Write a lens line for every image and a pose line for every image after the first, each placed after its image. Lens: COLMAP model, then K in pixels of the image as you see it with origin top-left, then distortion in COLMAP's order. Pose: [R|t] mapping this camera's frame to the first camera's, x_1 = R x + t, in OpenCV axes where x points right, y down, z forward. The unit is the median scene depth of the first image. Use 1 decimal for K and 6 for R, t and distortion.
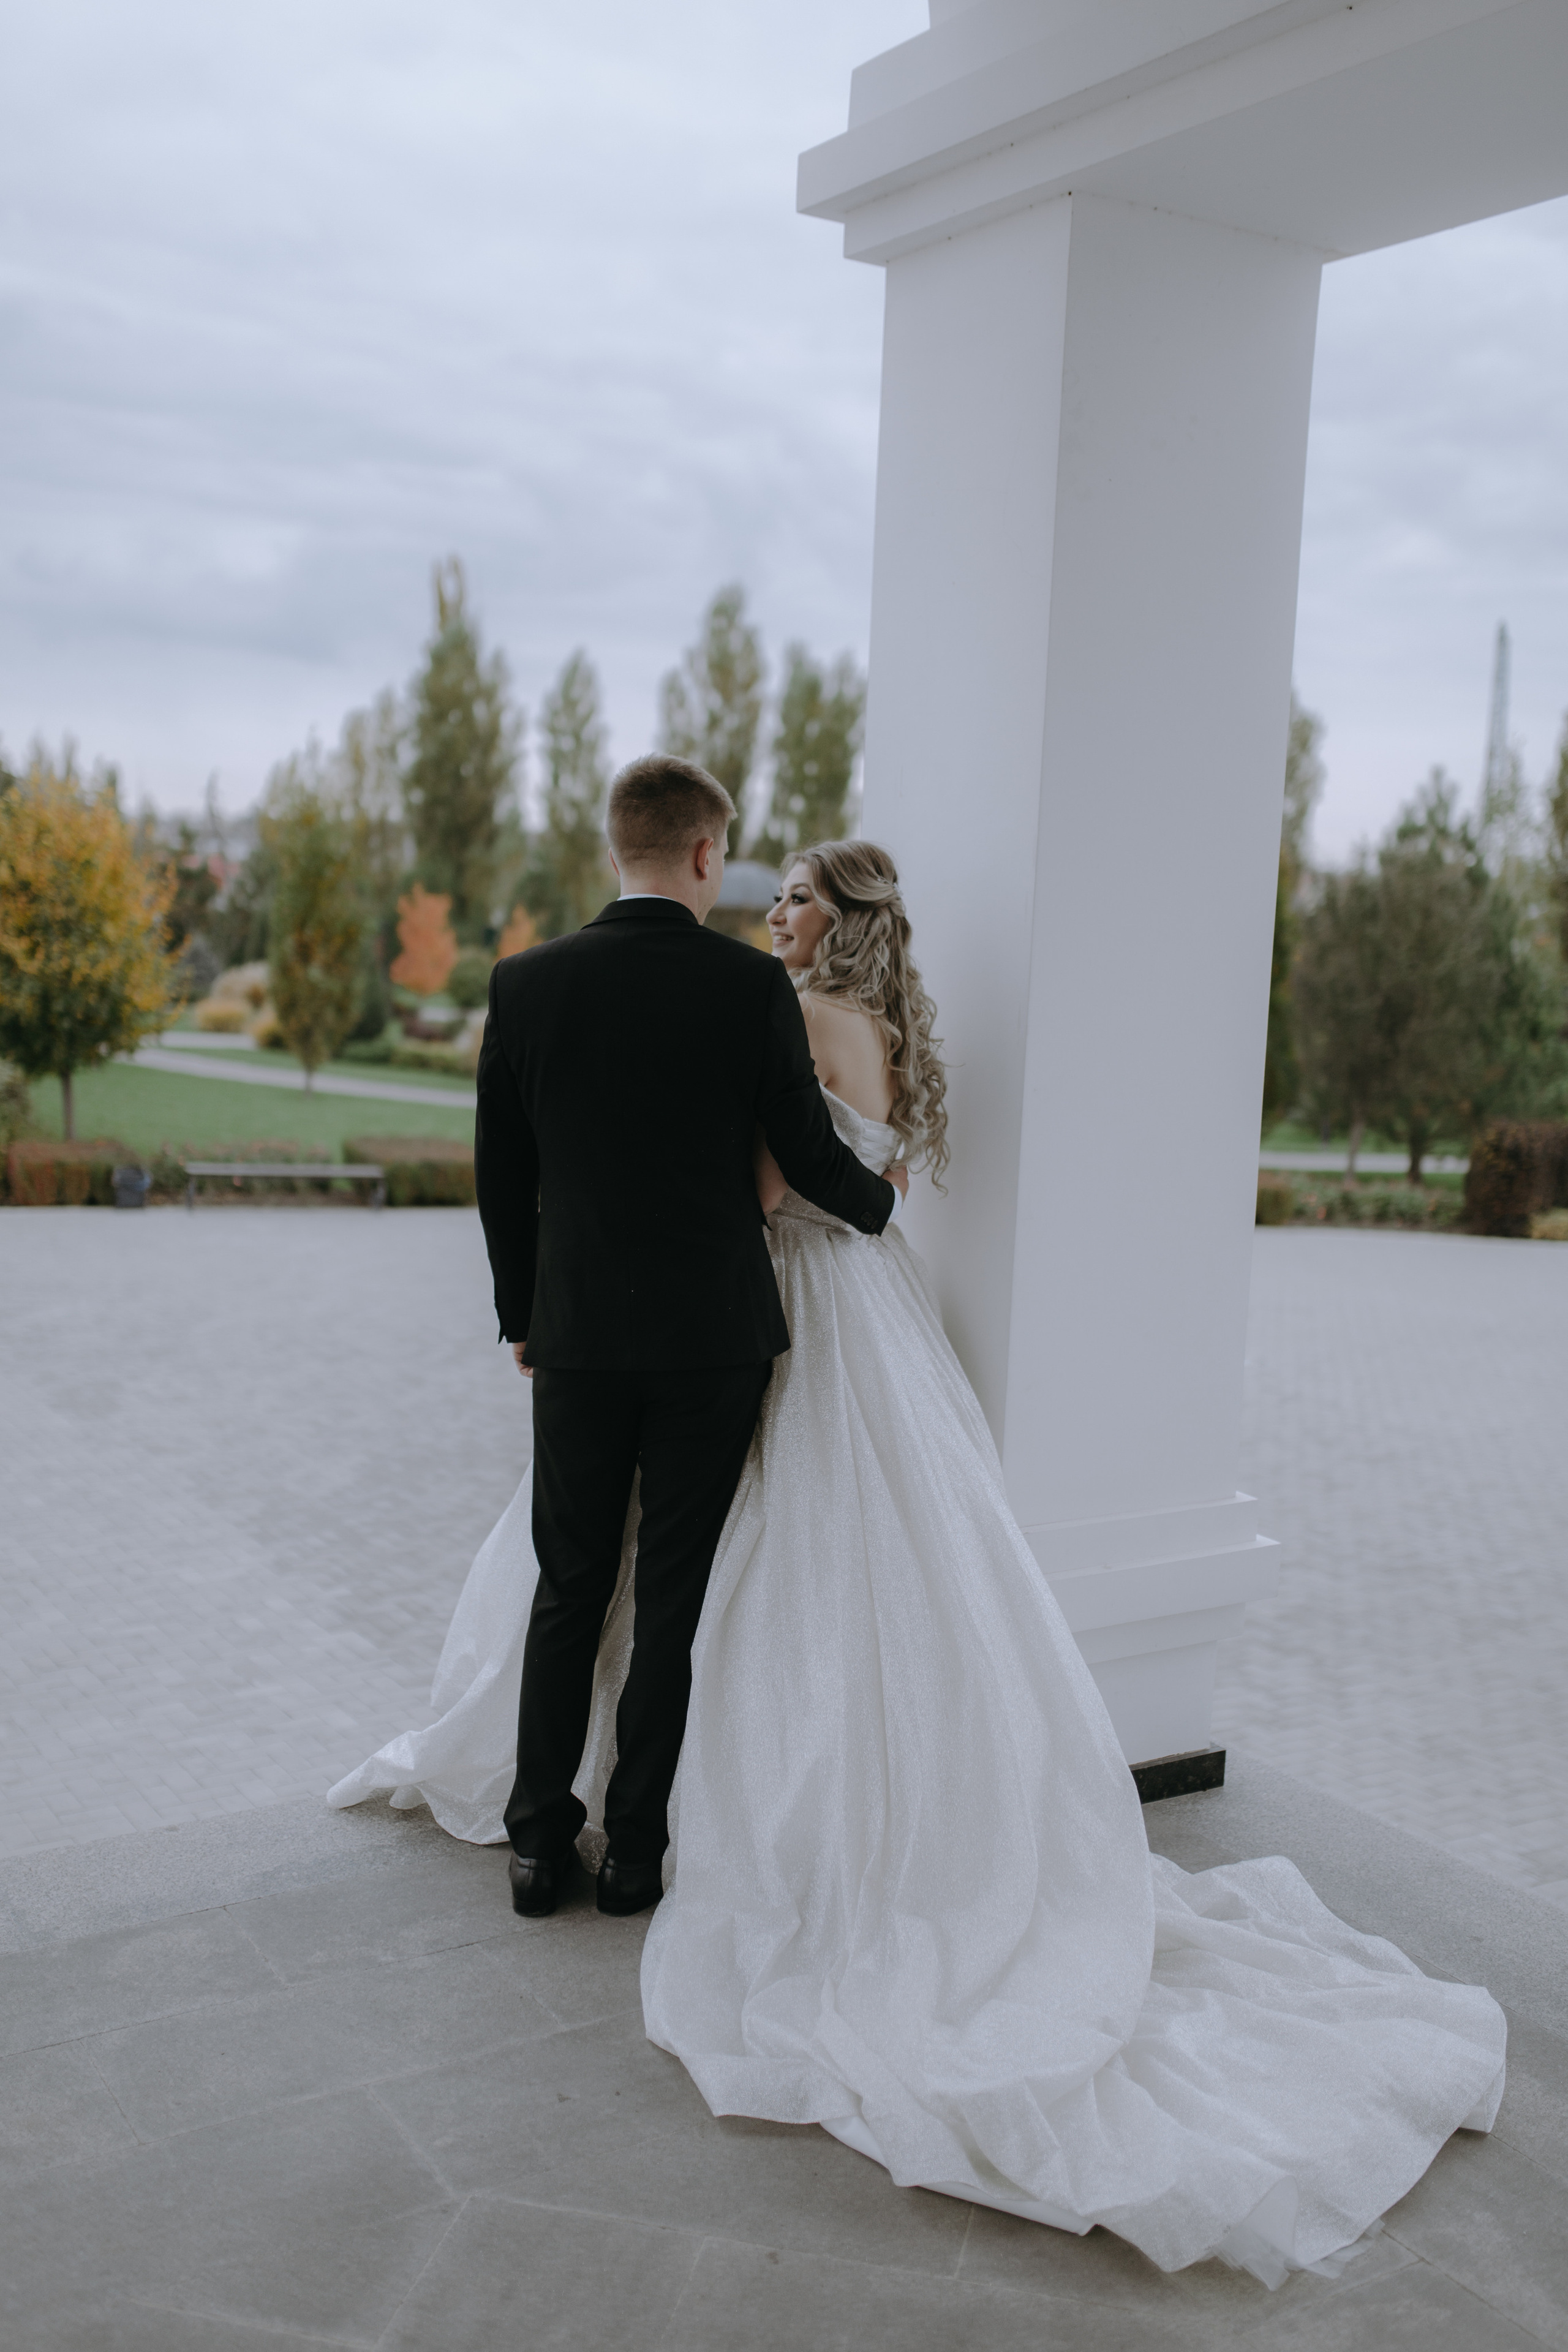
lens RADIAL K [[2244.0, 0, 783.6], [0, 2244.0, 1176.9], [0, 0, 1]] dist [0.061446, -0.134554]
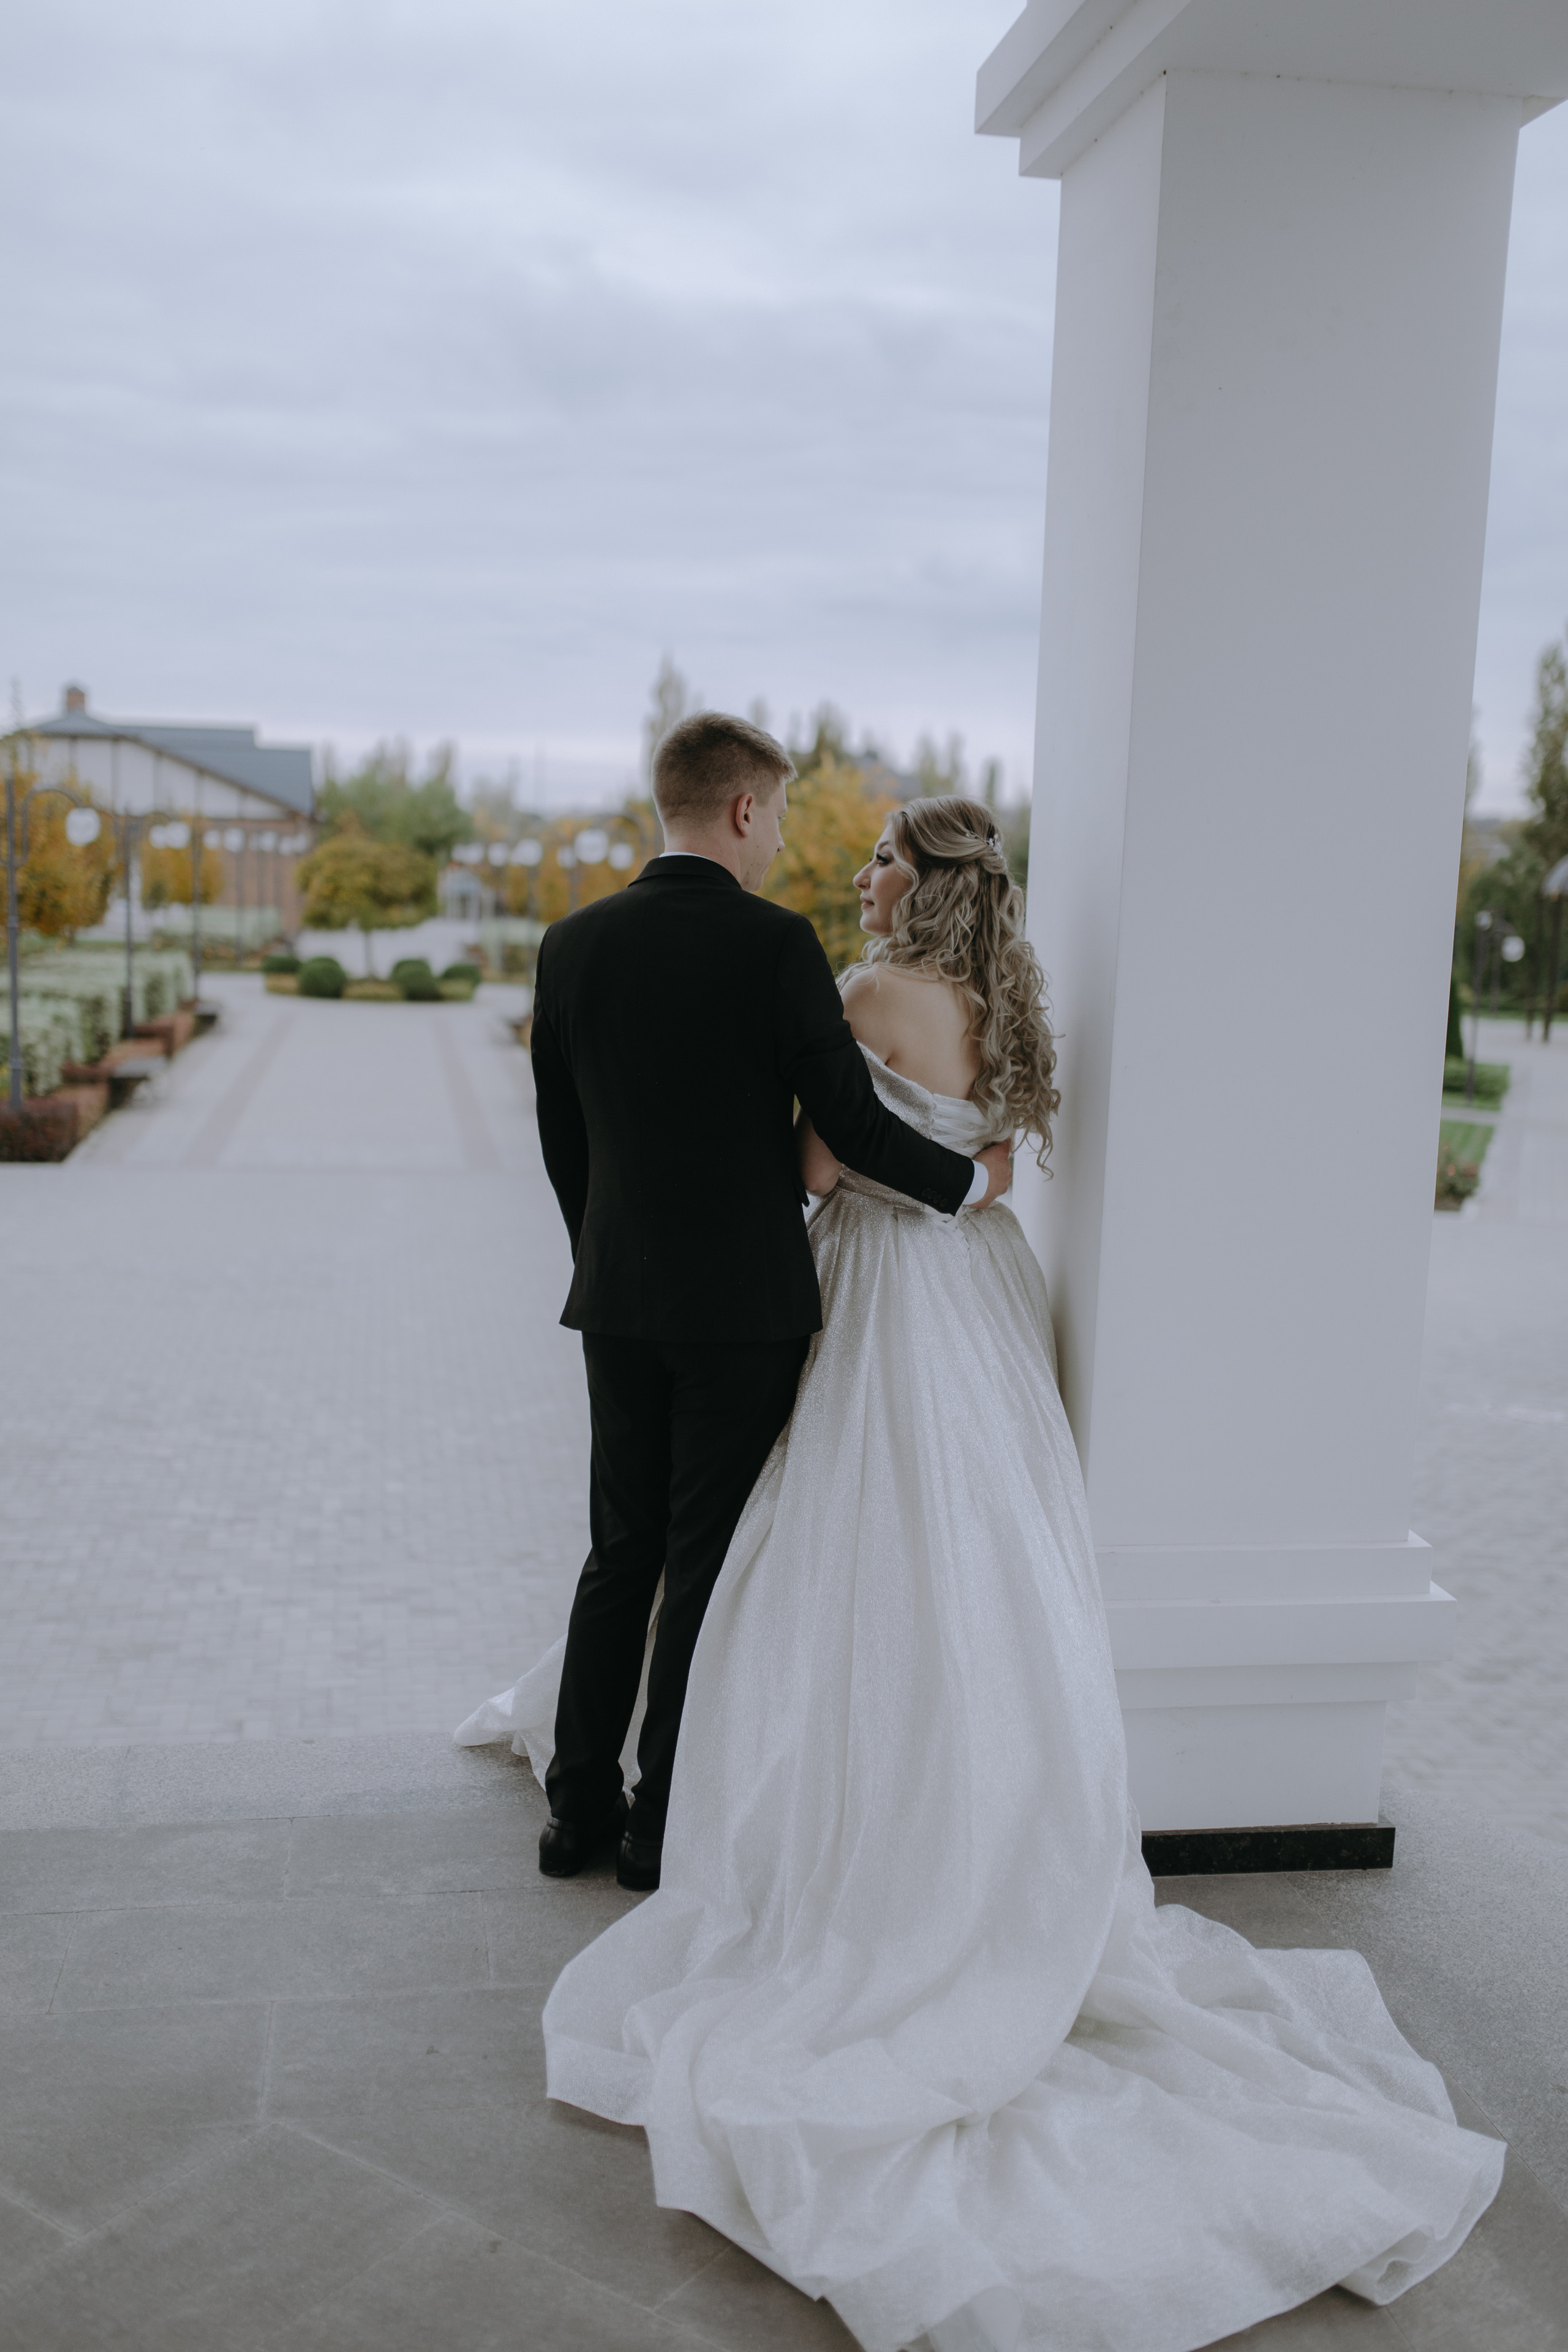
lens RADIAL K [[2253.3, 0, 779.2], [0, 2253.3, 1174.7], [0, 0, 1]] dist [0.000491, 0.003403]
pose [[0.919095, 0.041832, -0.391808, 0.351105], [-0.040200, 0.999115, 0.012373, -0.000033], [0.391979, 0.004379, 0.919964, 0.113930]]
